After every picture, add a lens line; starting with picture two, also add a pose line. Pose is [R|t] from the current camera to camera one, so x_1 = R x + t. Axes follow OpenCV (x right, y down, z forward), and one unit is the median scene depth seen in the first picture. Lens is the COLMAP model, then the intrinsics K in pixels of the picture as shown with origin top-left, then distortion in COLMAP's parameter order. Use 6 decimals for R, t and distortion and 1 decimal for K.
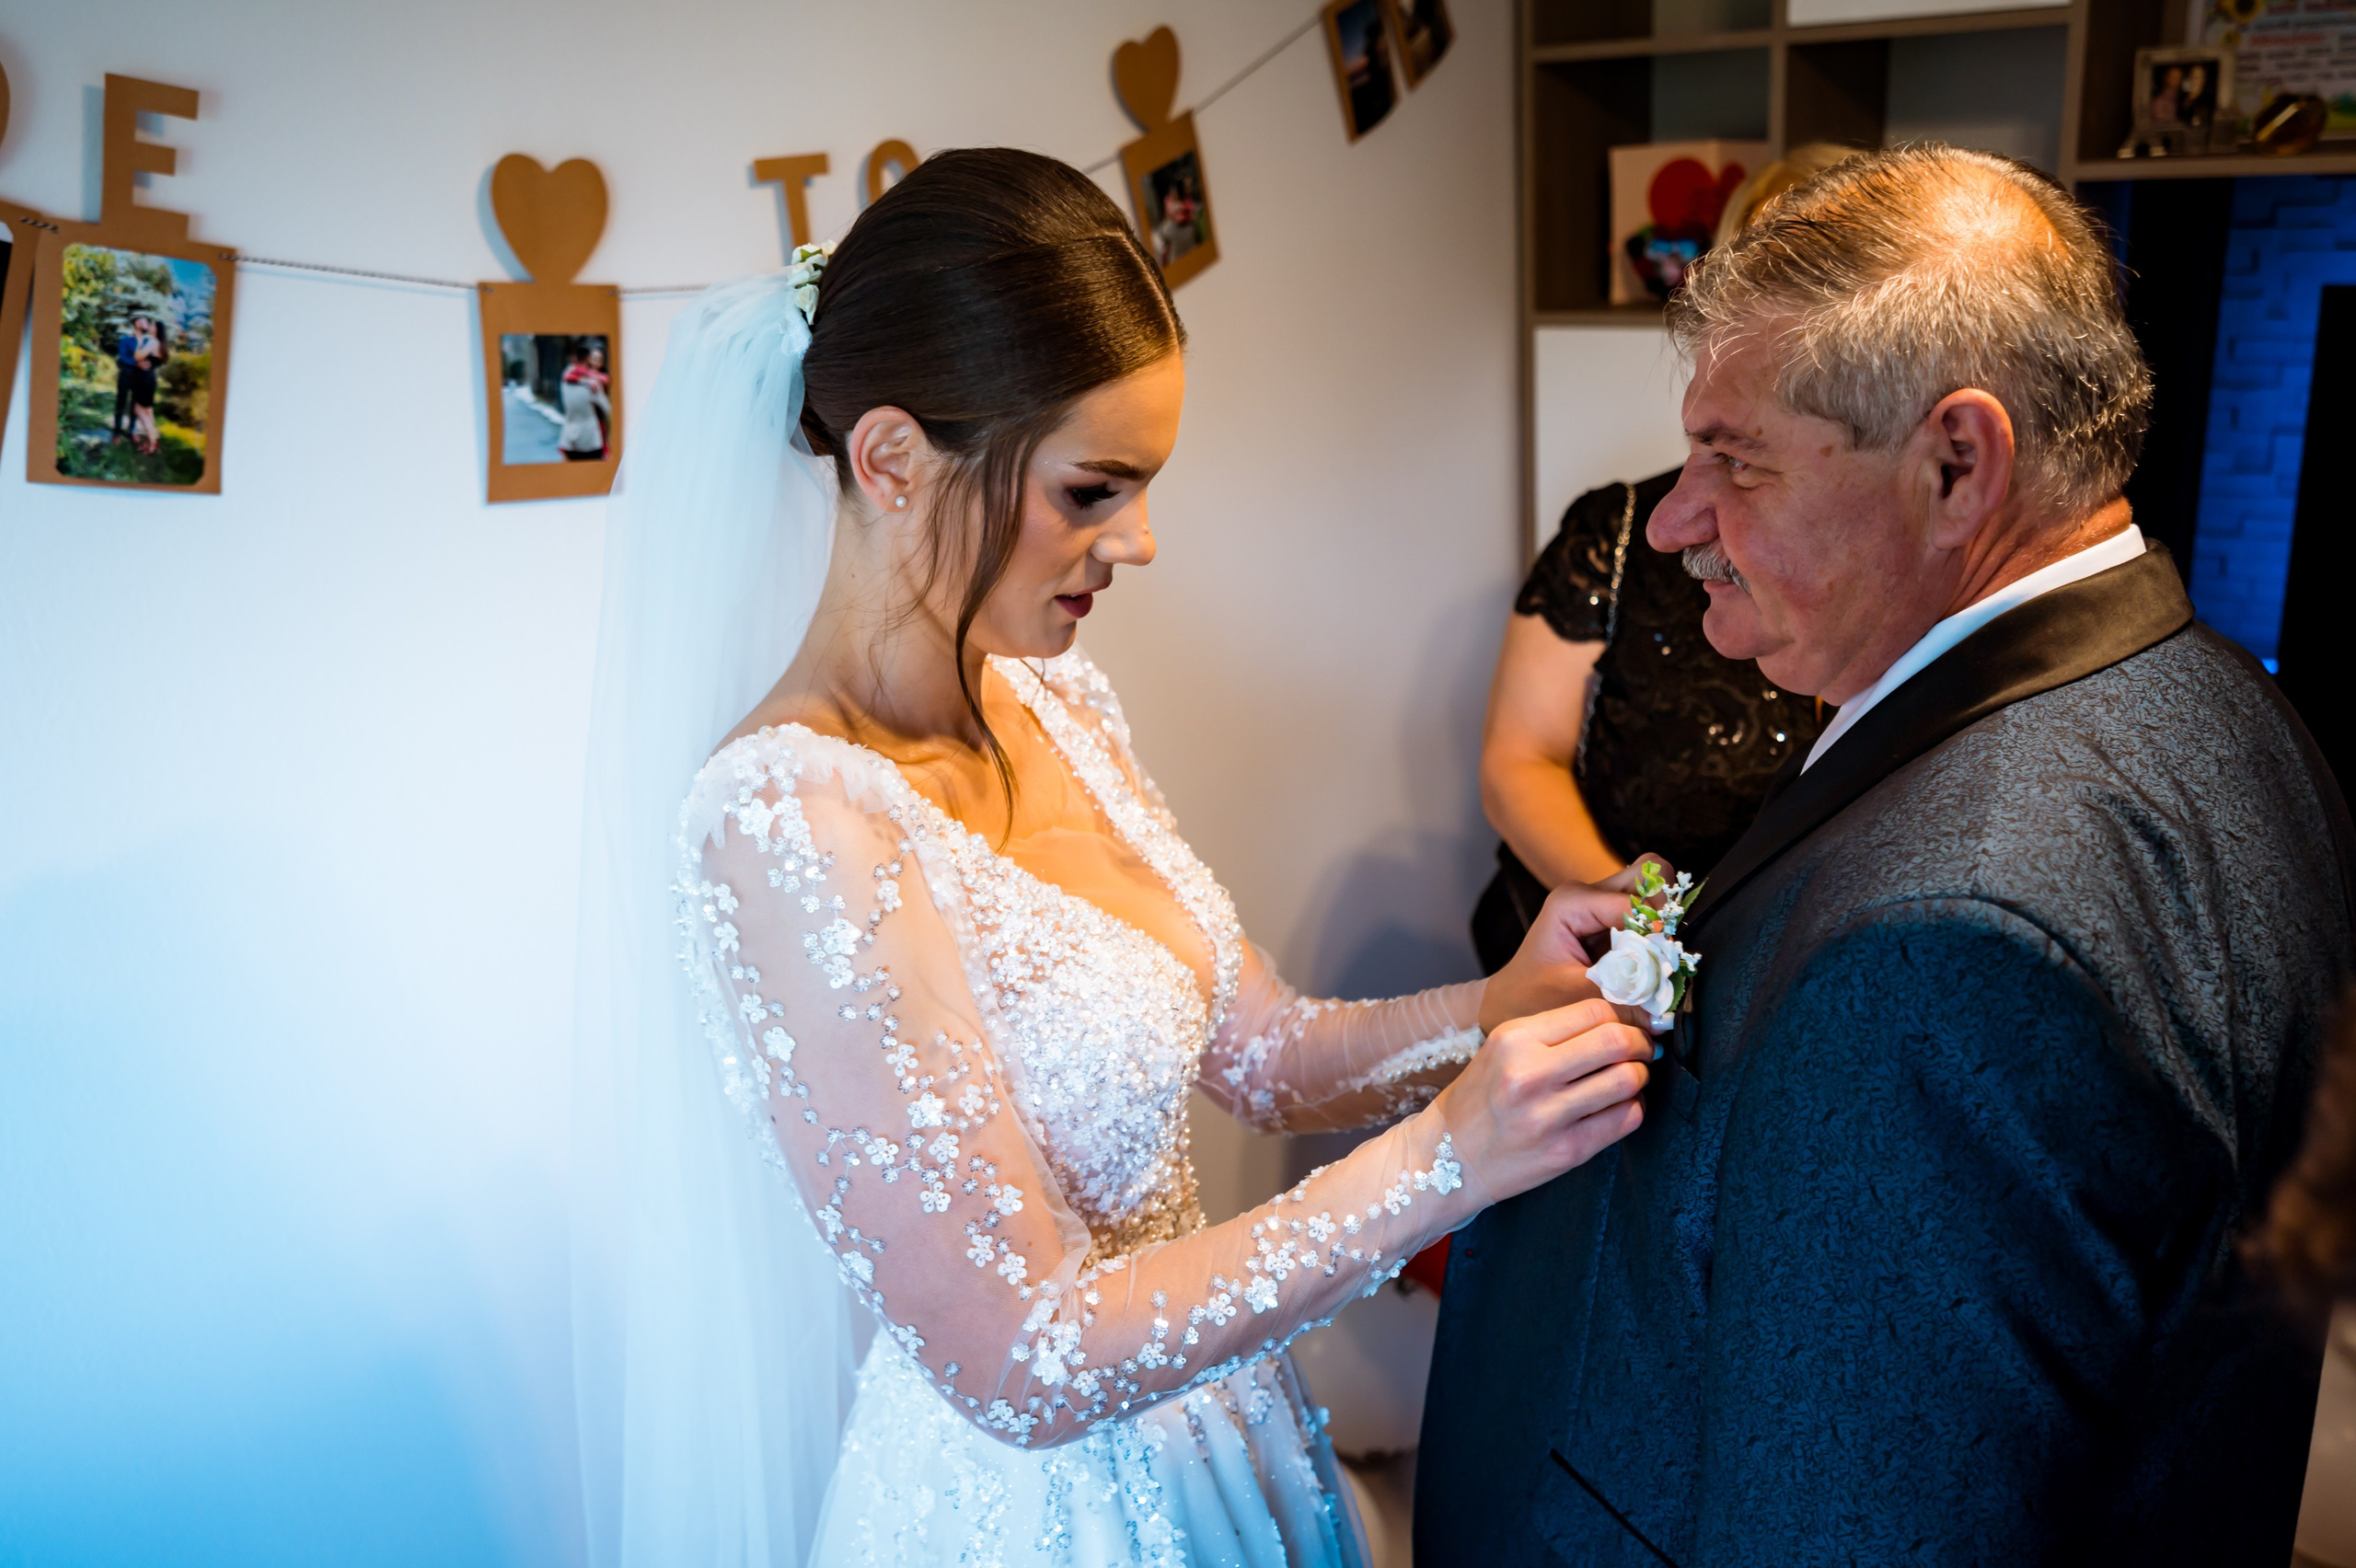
lens RADIAL K [[1977.6, 0, 1147.7], [0, 1977.6, 768.1], [0, 0, 1]] dist [0.008383, -0.000205]
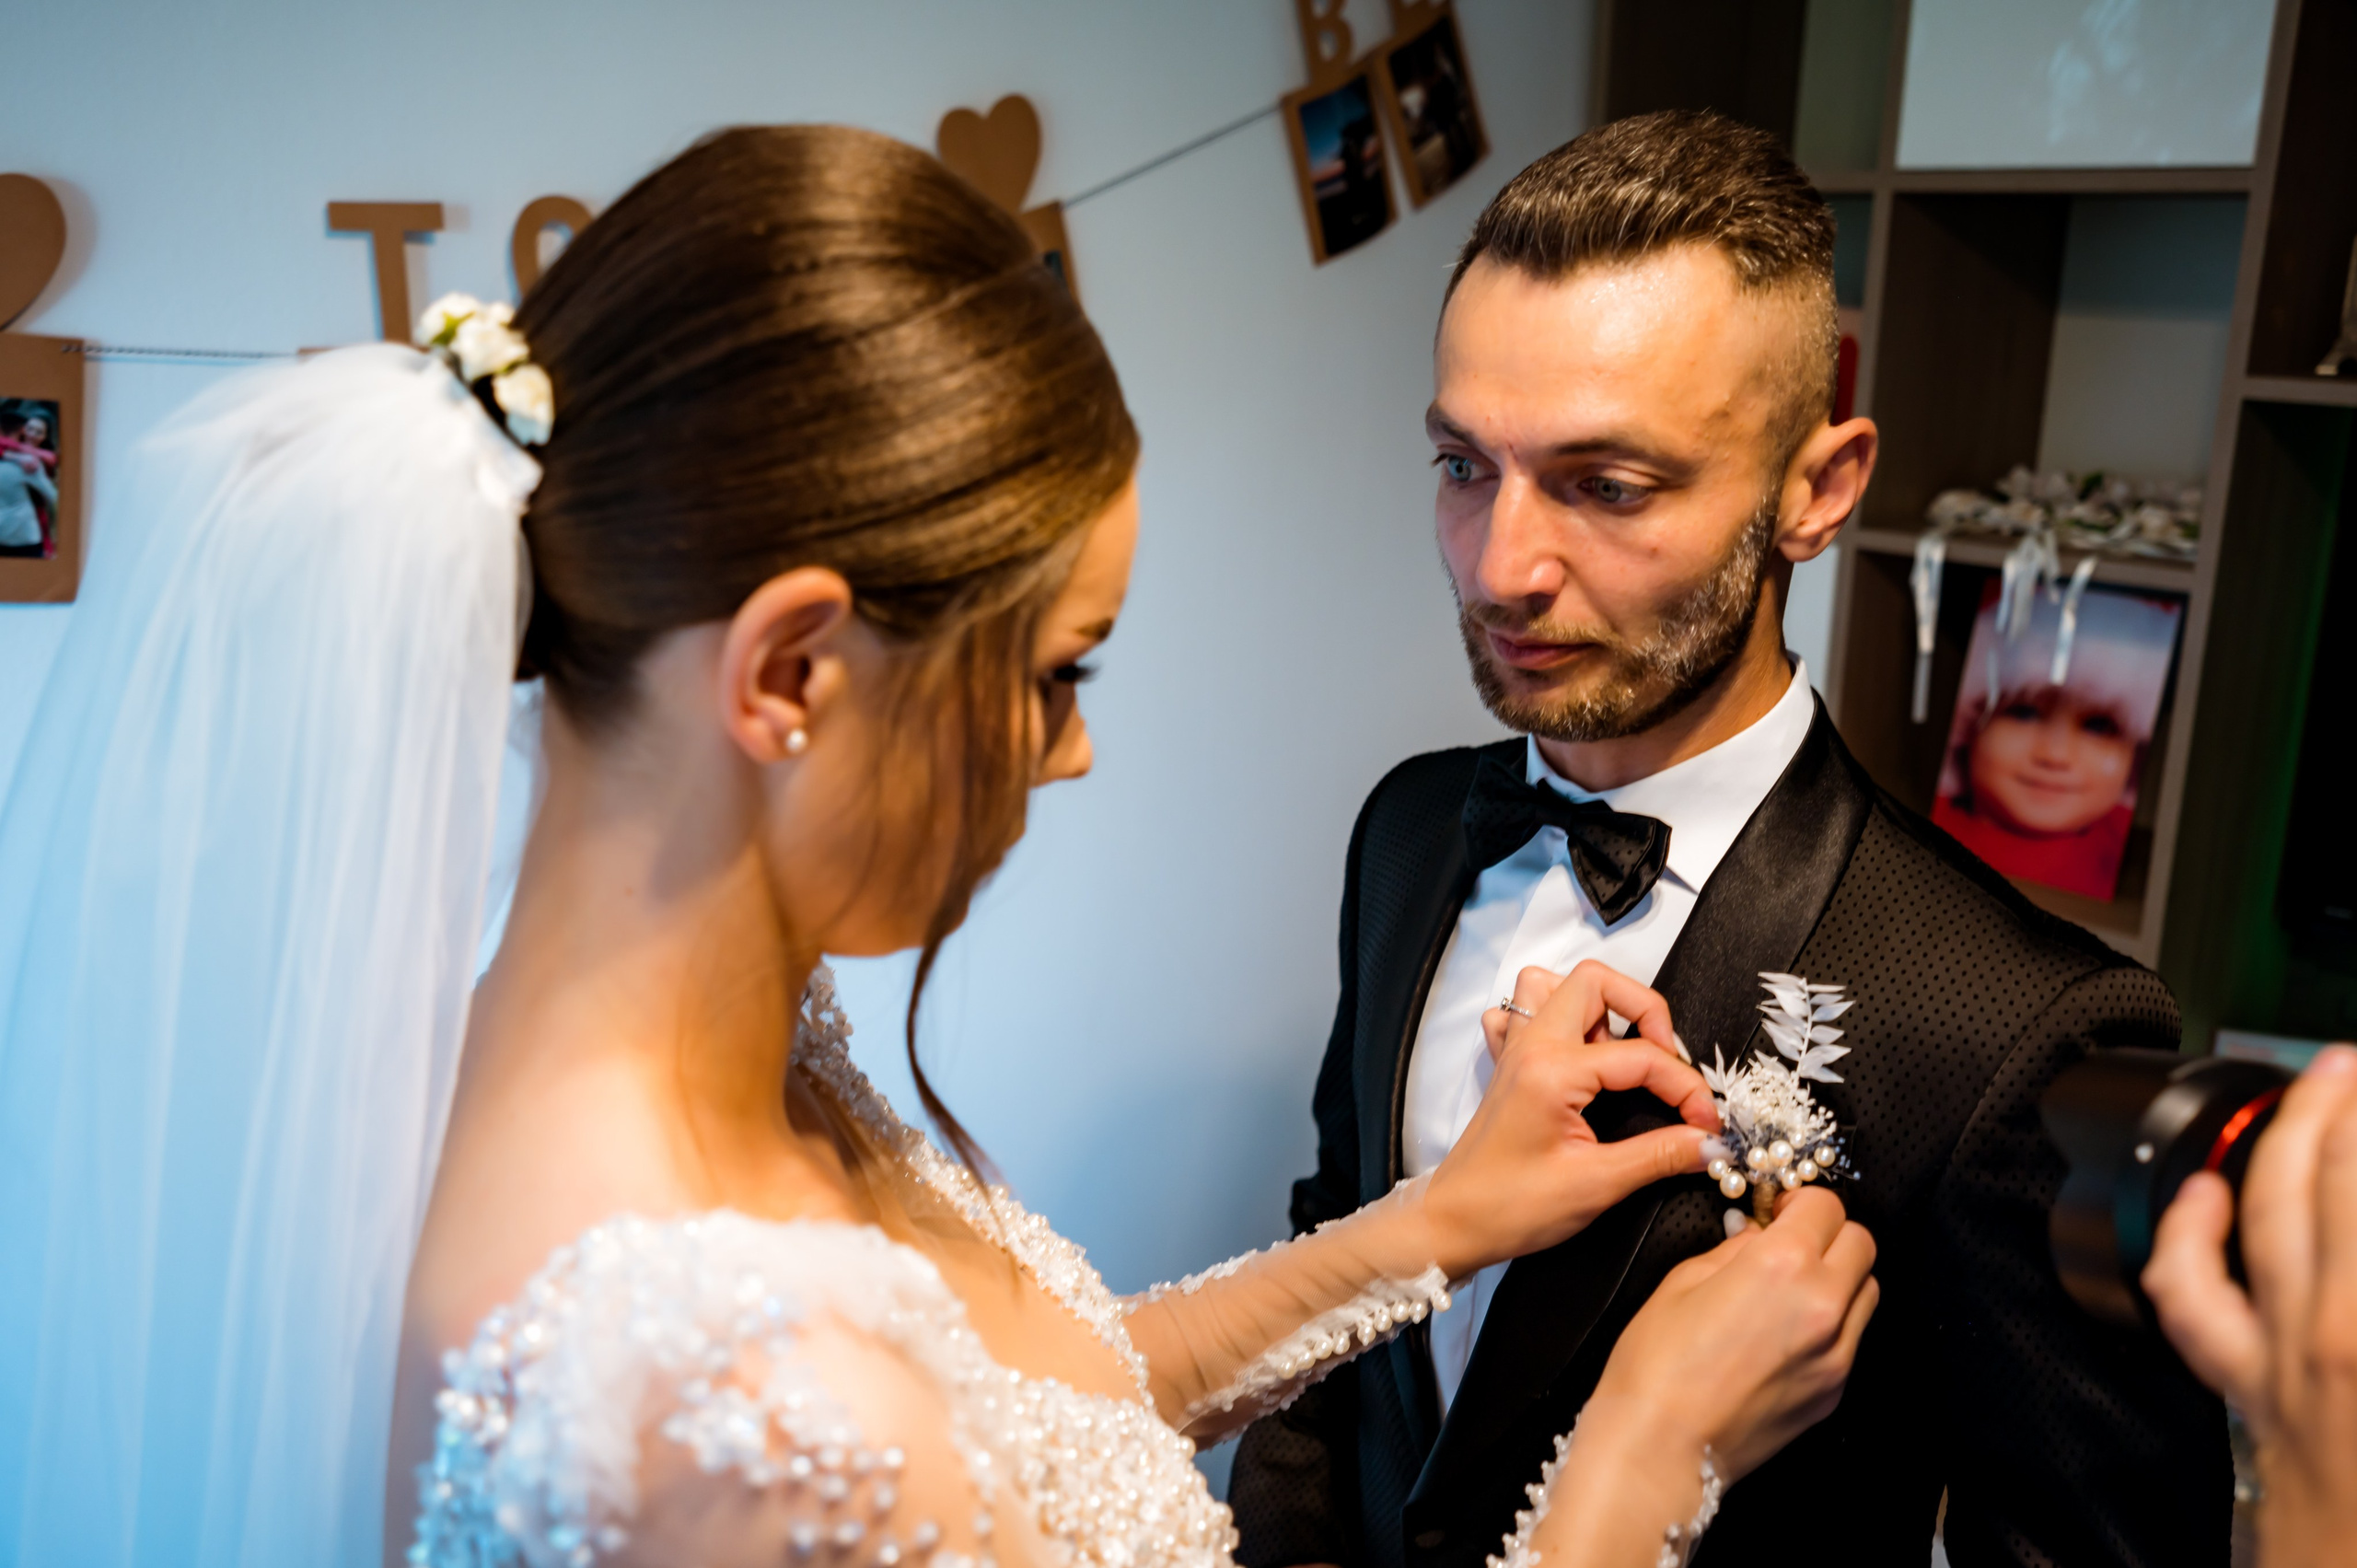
lens RADIAL K [[1978.6, 0, 1180.5], [0, 1978.6, 750.0], [0, 0, 1]] dist [0.008383, -0.000205]
pose [[0.979344, 0.128481, -0.156133, 0.317890], [-0.137589, 0.989279, -0.048954, -0.112112], [0.148169, 0.069425, 0.986522, 0.322818]]
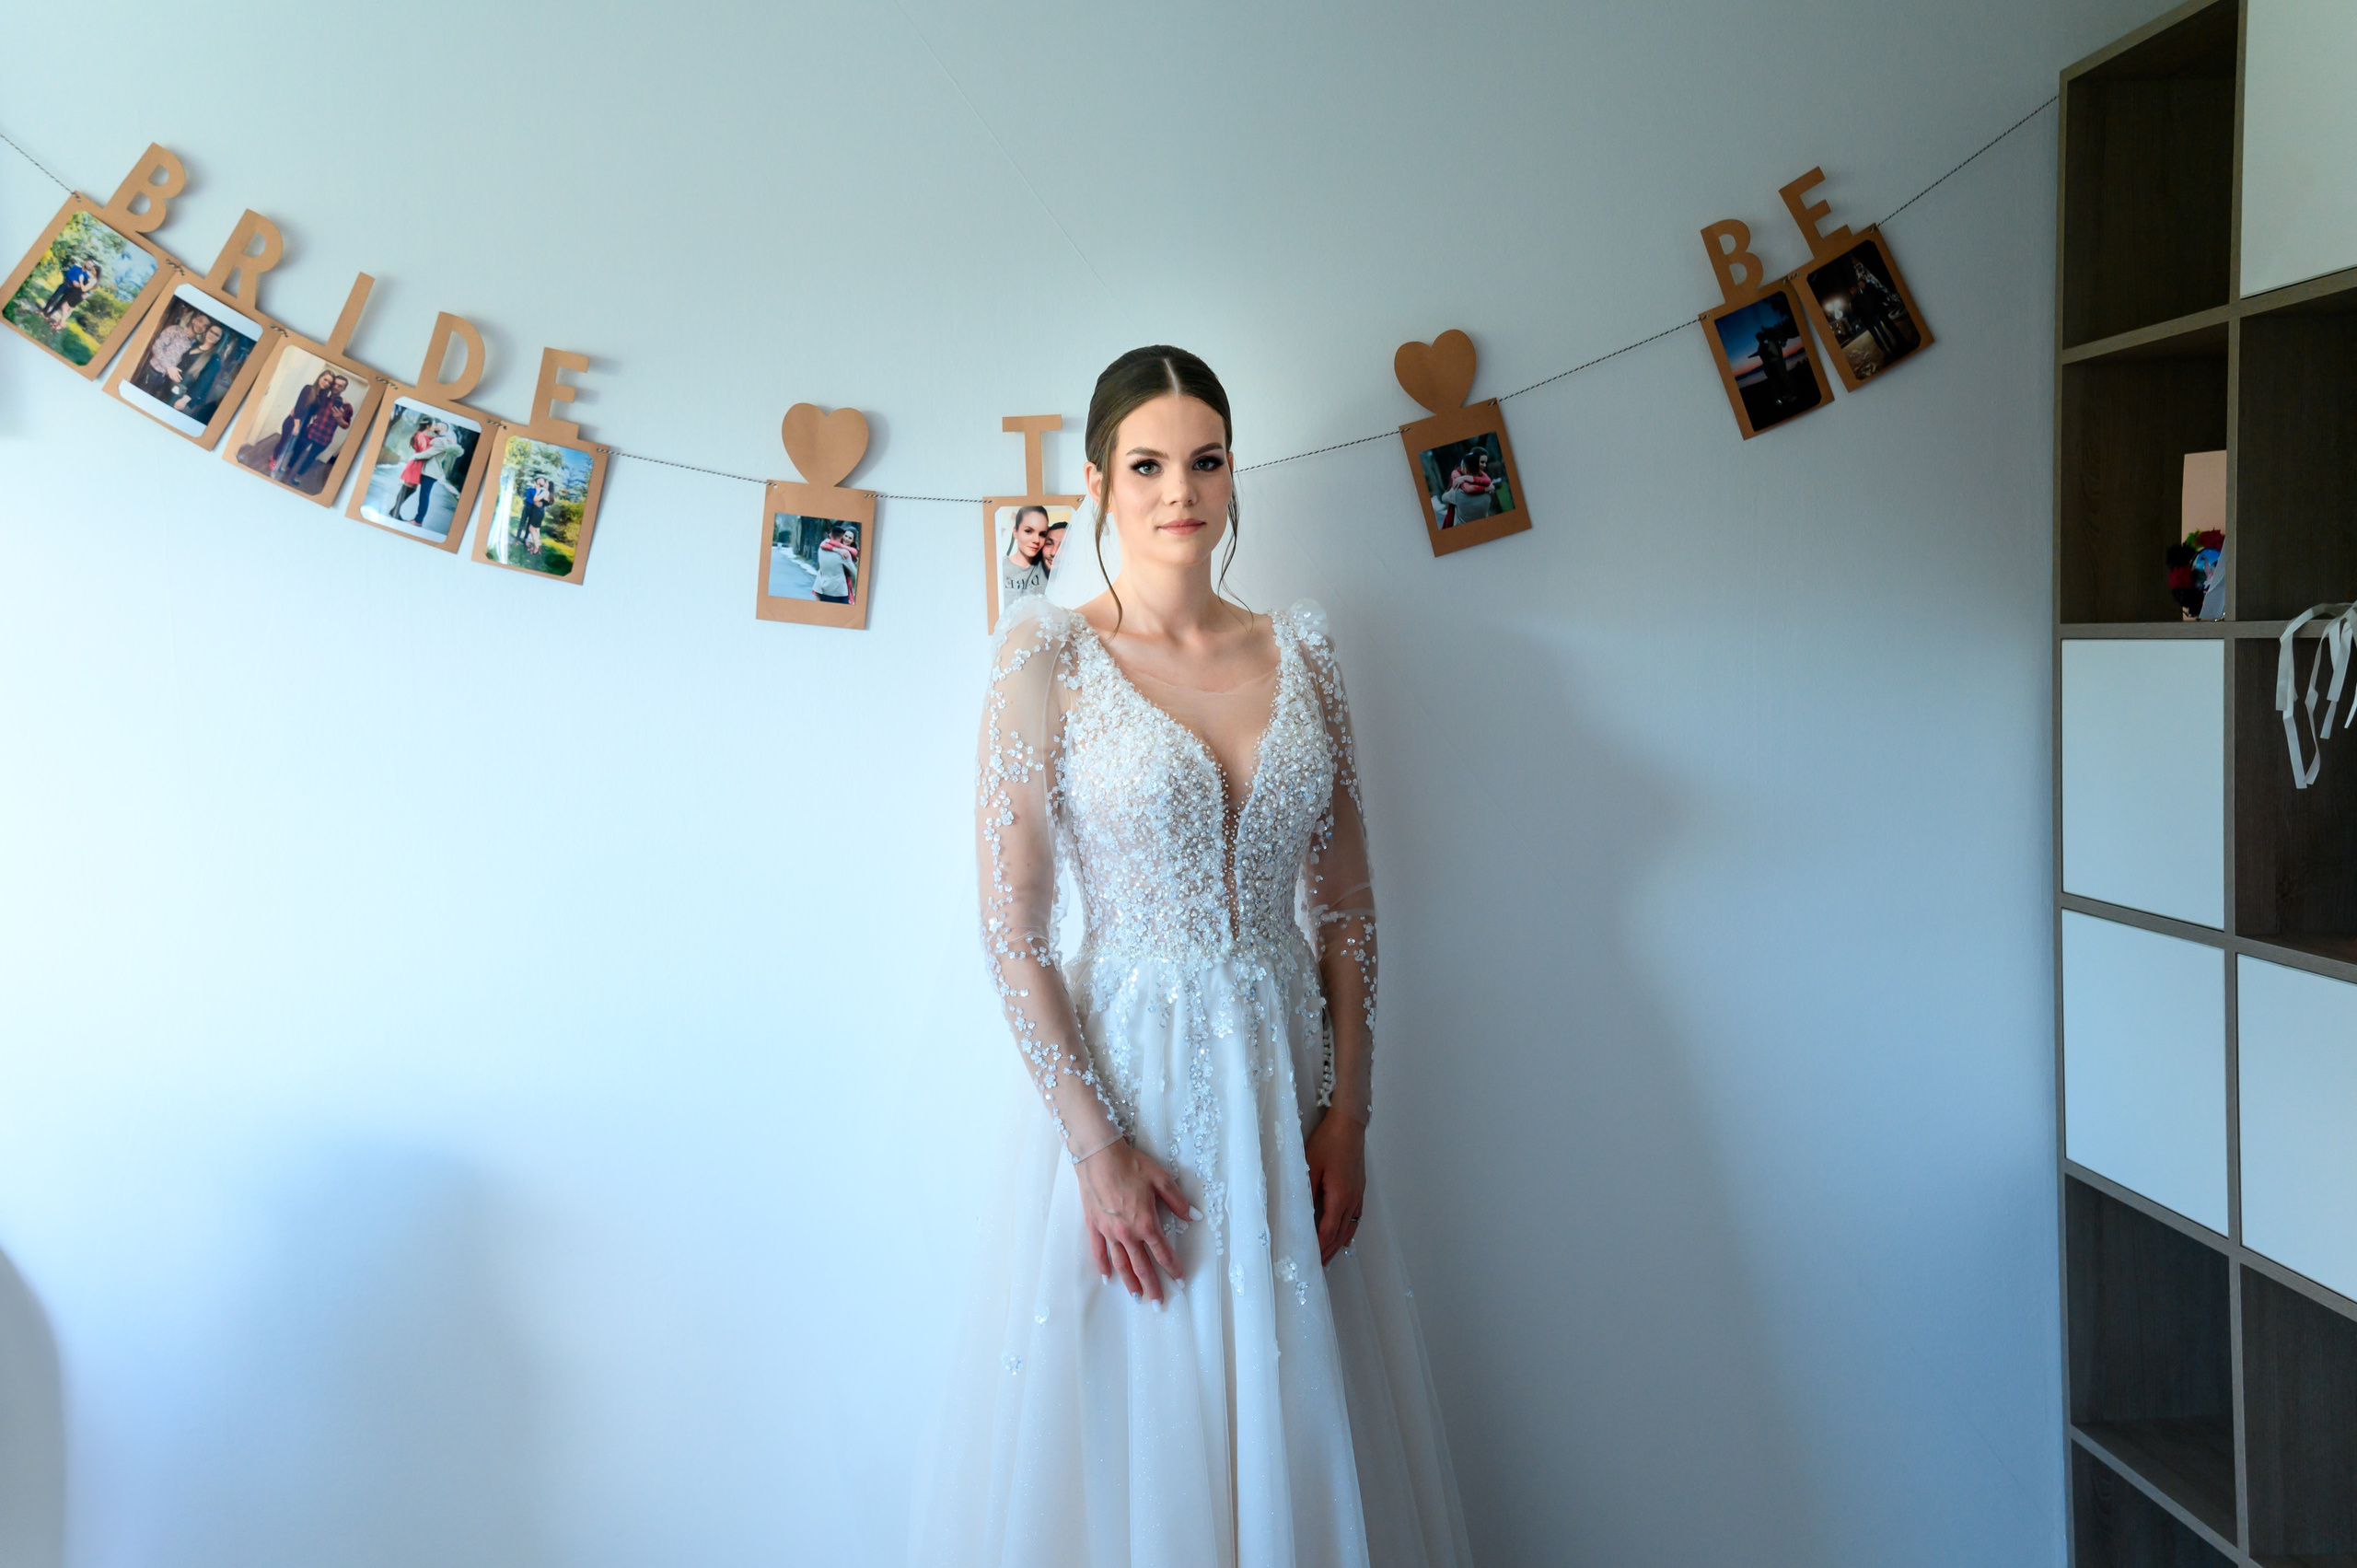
lens RADIAL K [[1856.9, 0, 1246.2], [0, 1856.9, 760.3], [0, 0, 1]] dist [0.059815, 0.035492]
pose [[0.702406, 0.099489, -0.704789, 1.008657], [-0.246509, 0.962906, -0.109751, 0.040780], [0.667727, 0.250826, 0.700876, 0.262754]]
